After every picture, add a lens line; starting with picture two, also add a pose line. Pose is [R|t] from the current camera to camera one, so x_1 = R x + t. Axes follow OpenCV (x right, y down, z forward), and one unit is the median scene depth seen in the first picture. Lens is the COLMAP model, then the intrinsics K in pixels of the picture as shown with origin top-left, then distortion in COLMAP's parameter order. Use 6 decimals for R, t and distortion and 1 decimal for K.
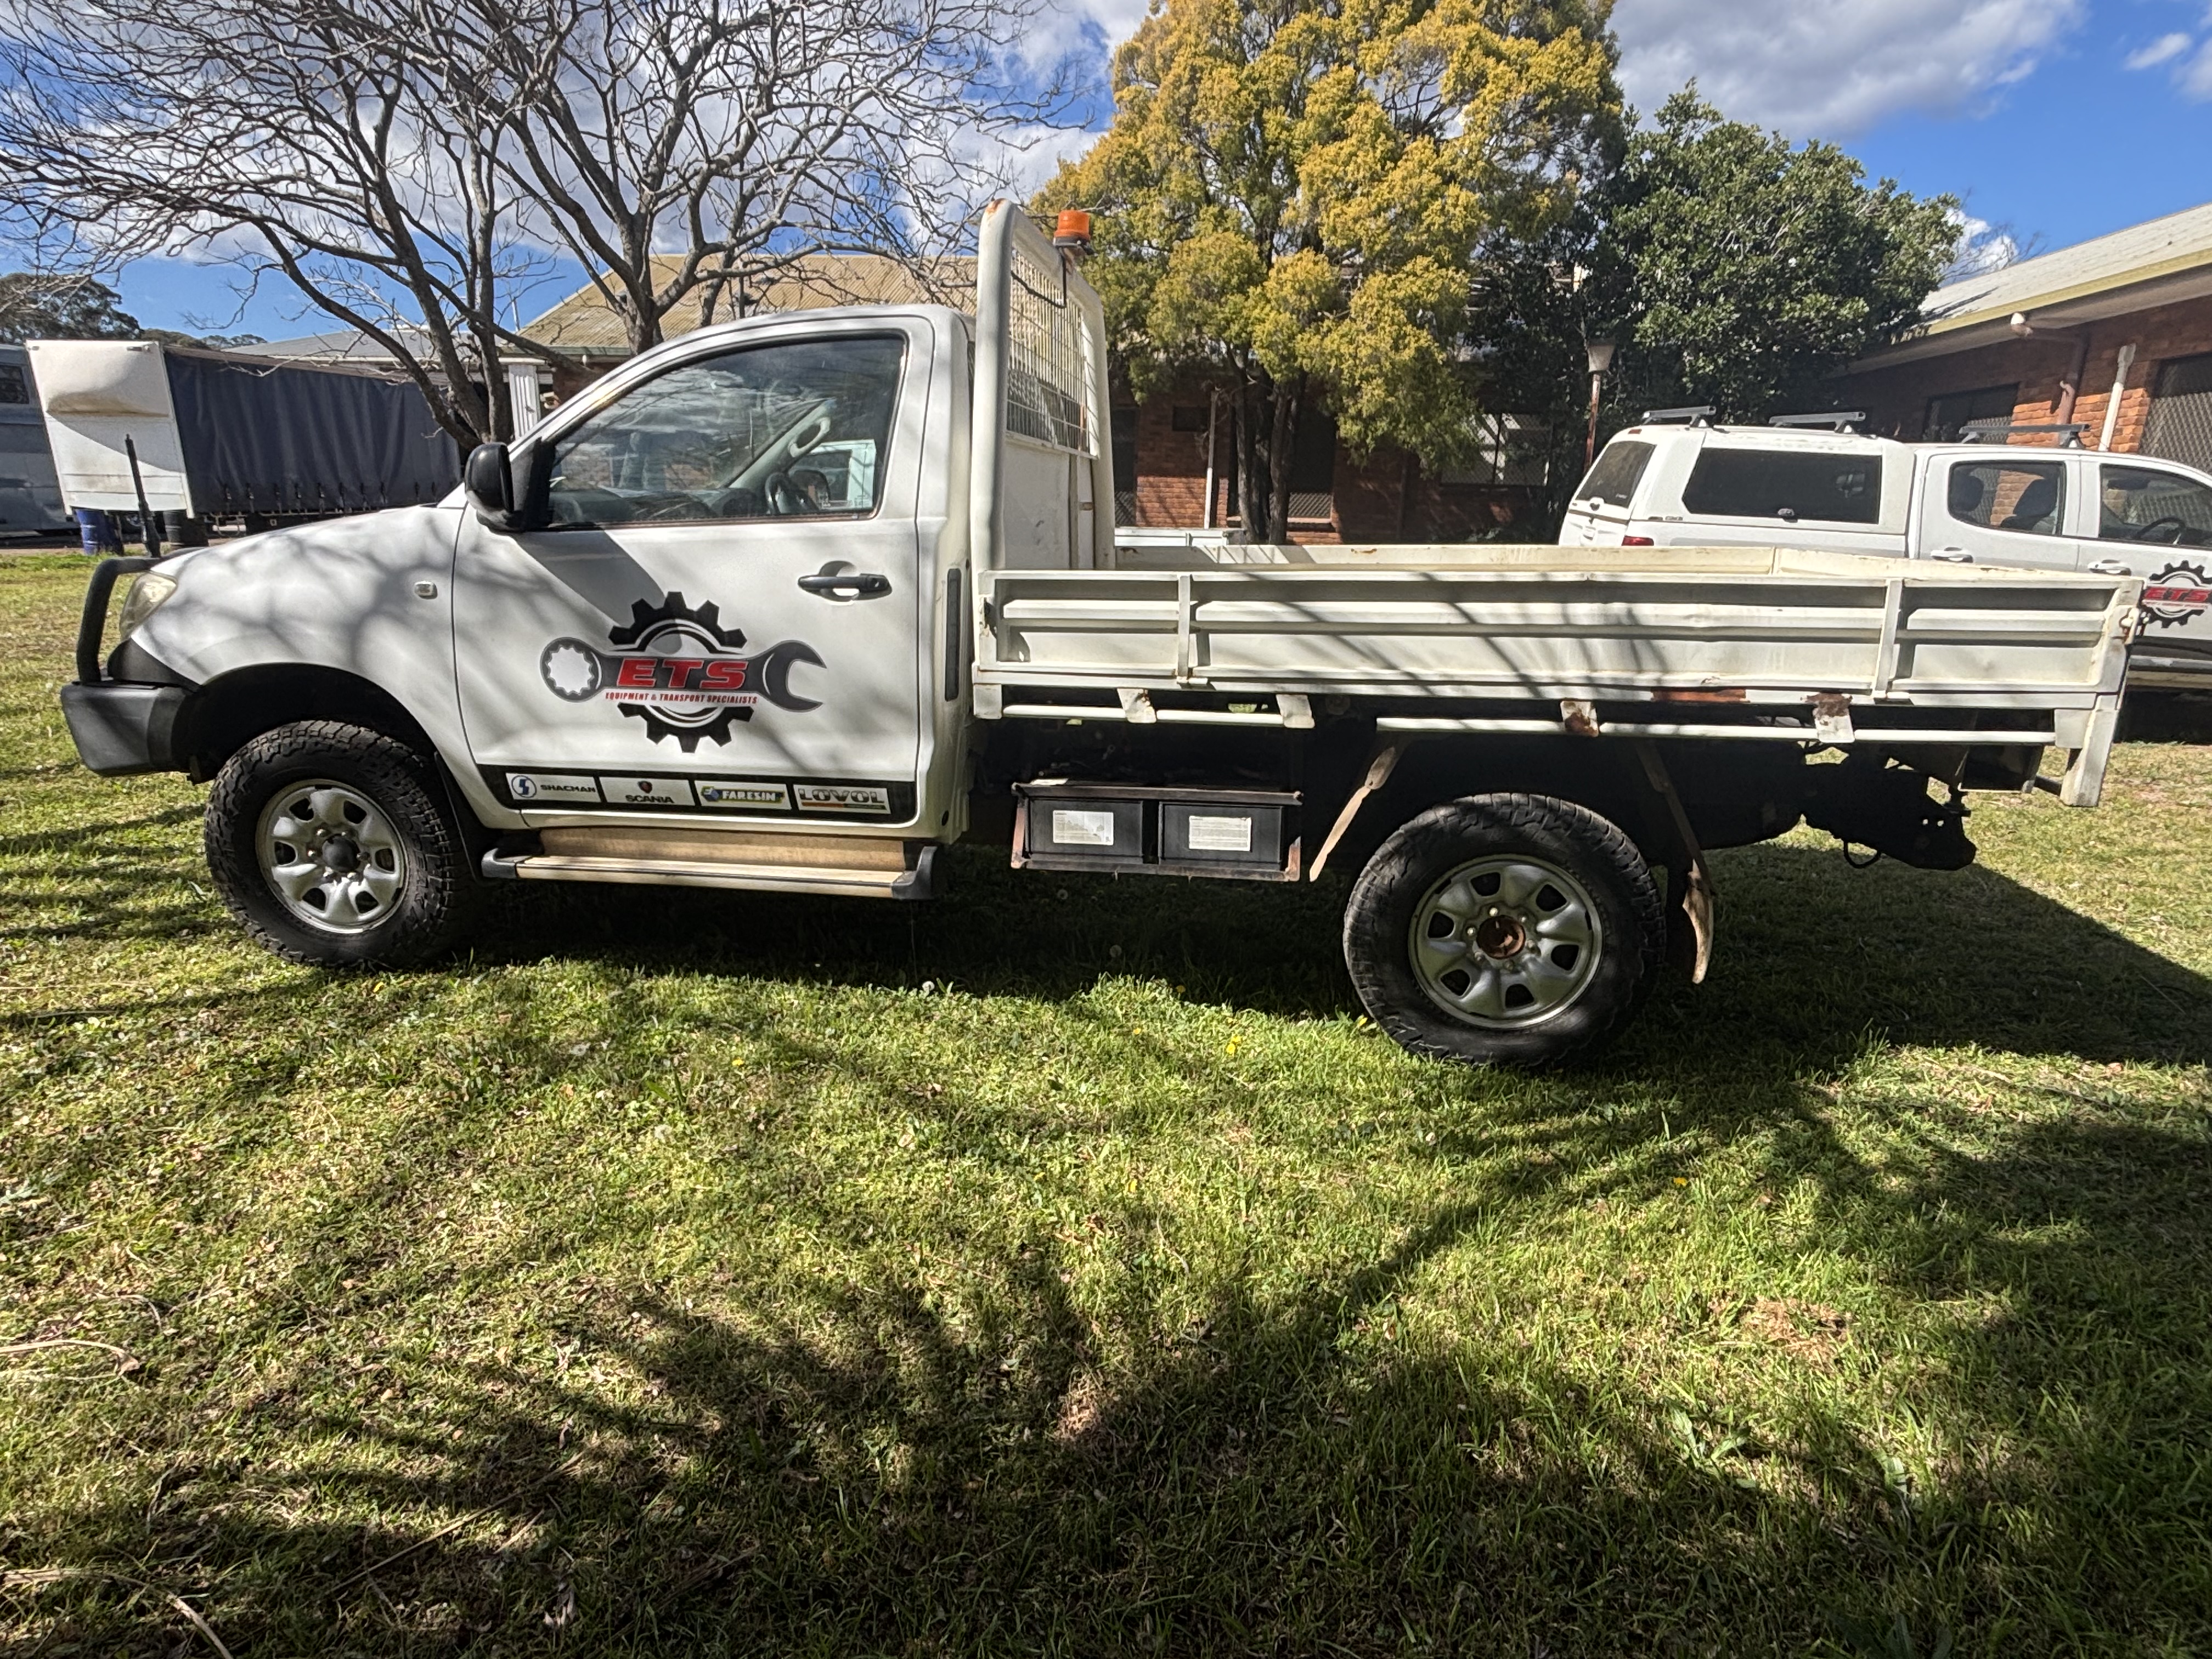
lens RADIAL K [[1132.1, 0, 1034.8], [0, 1132.1, 817.0], [0, 0, 1]] dist [0.014051, -0.004492]
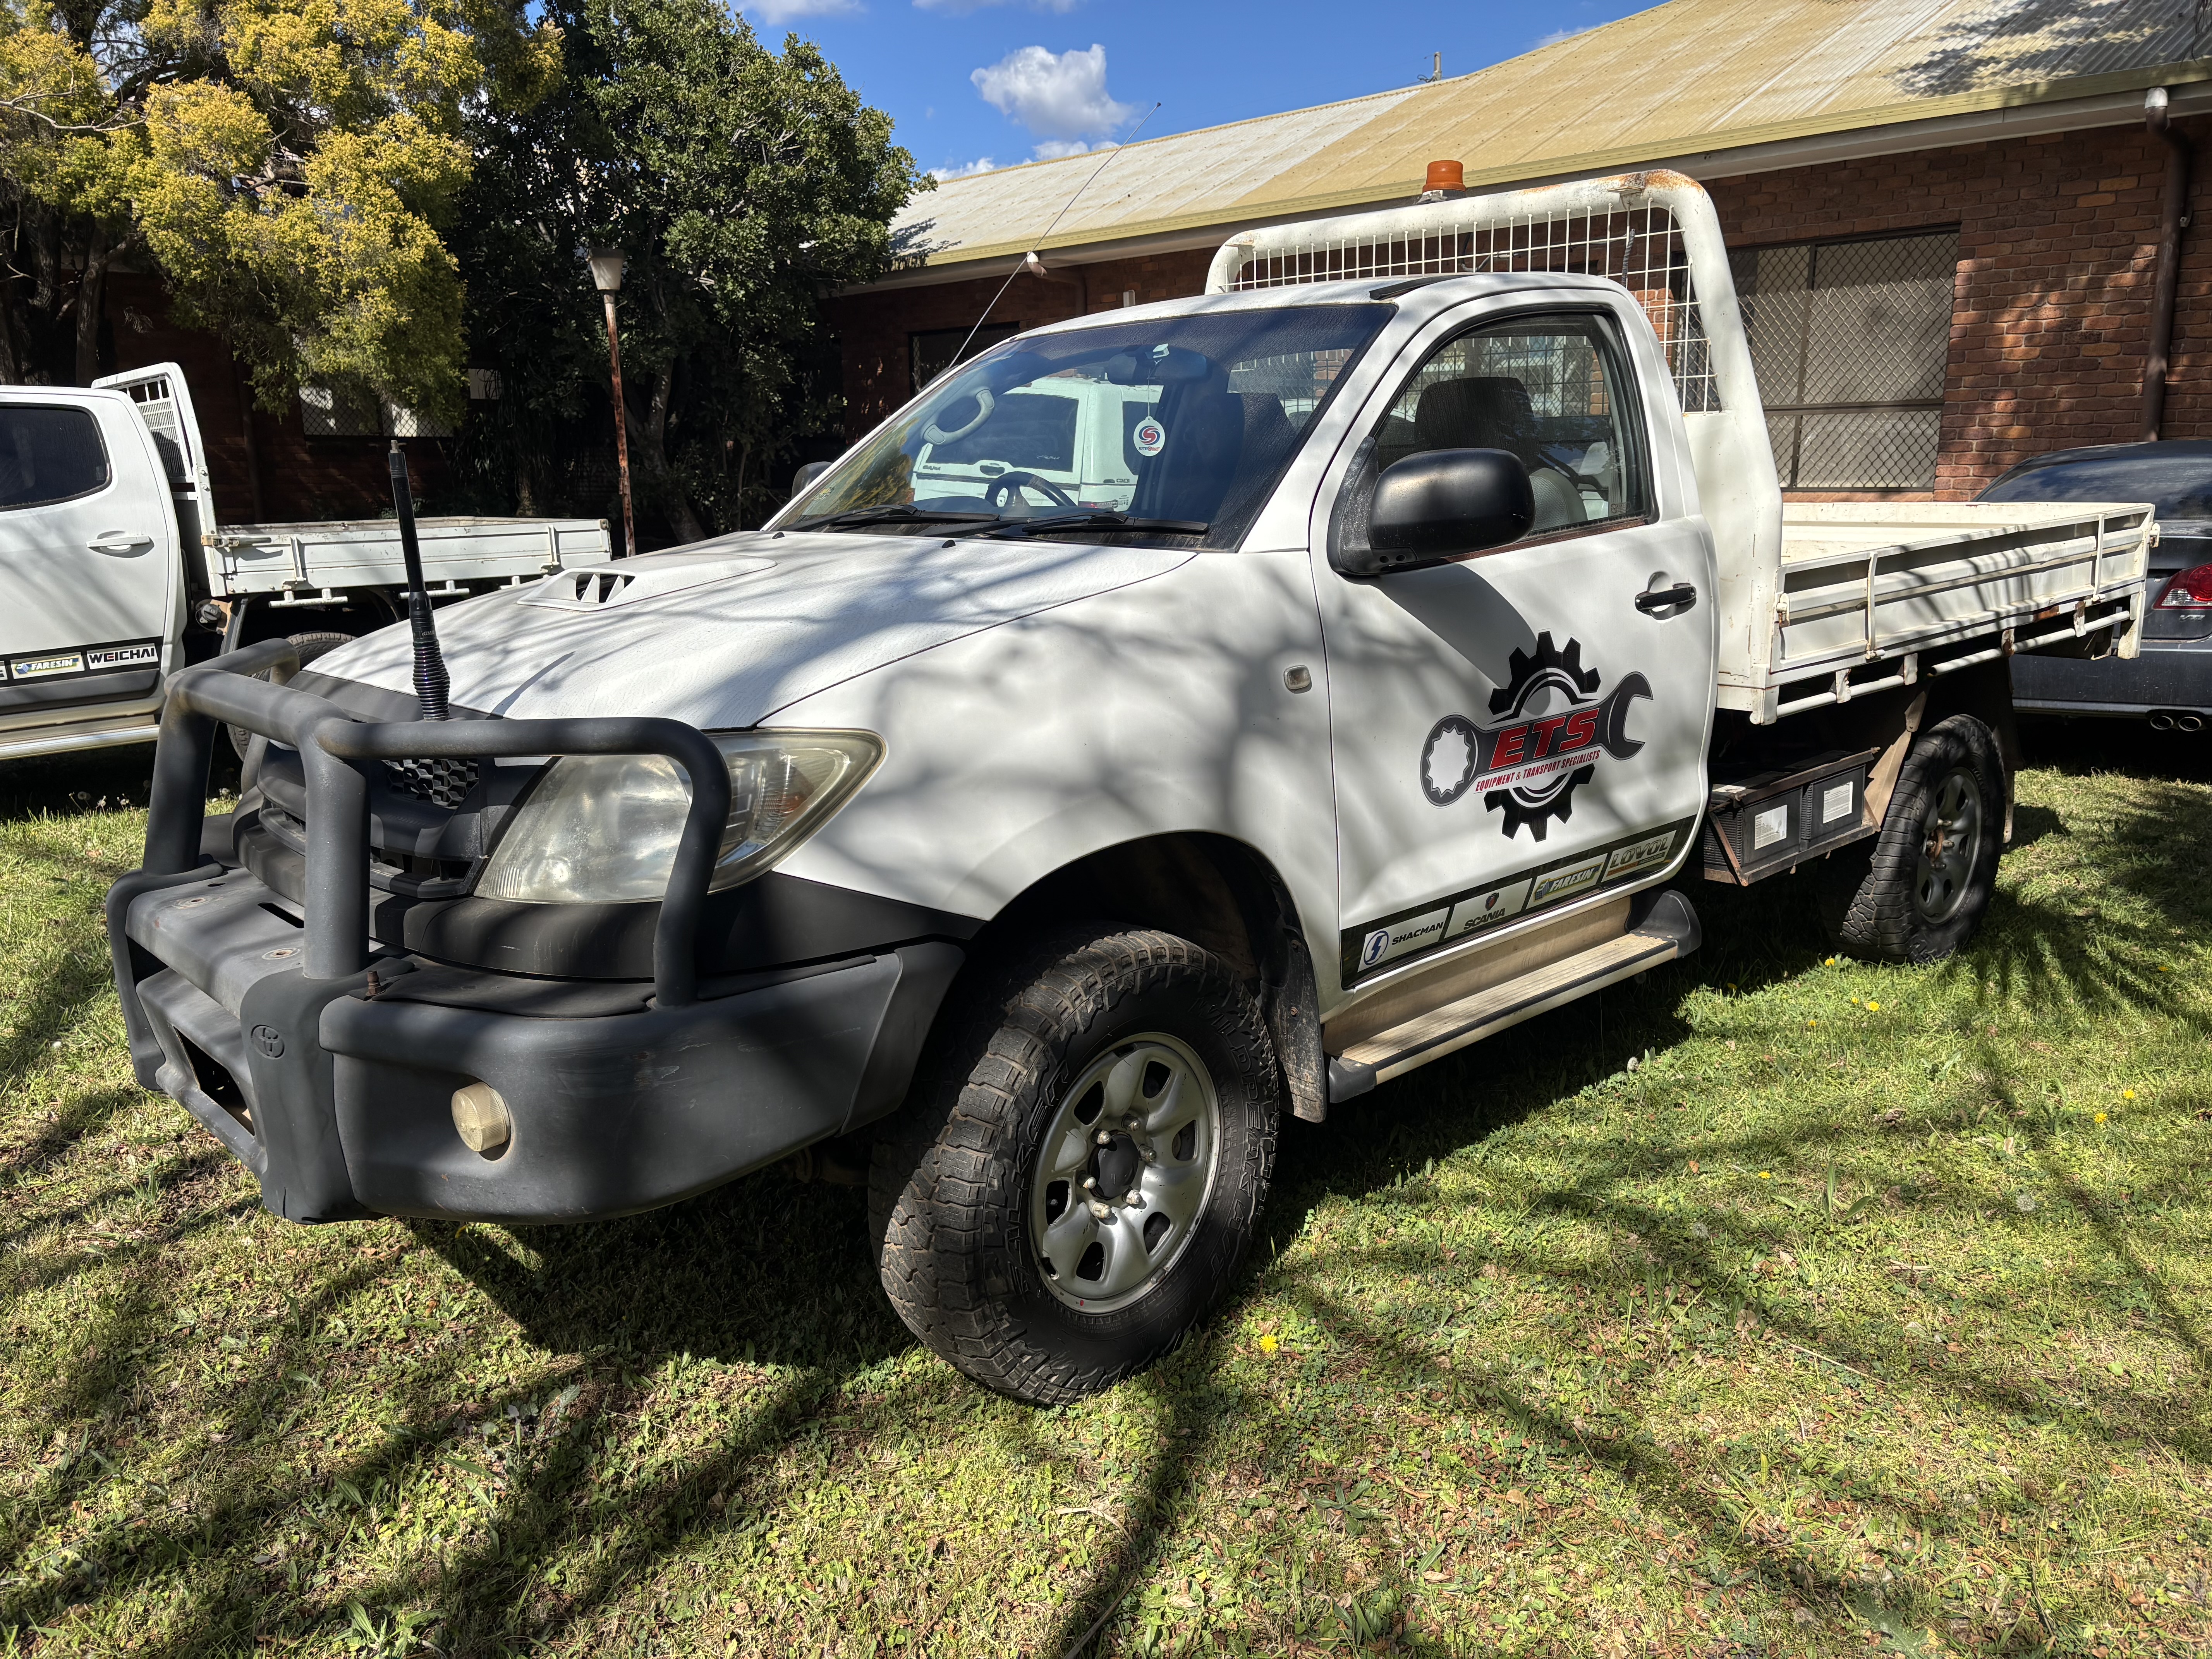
lens RADIAL K [[1665.2, 0, 1113.6], [0, 1665.2, 817.8], [0, 0, 1]] dist [0.054103, -0.056898]
pose [[0.630921, -0.197267, 0.750349, -1.335388], [0.240156, 0.969292, 0.052895, -0.200786], [-0.737742, 0.146829, 0.658922, 0.470150]]
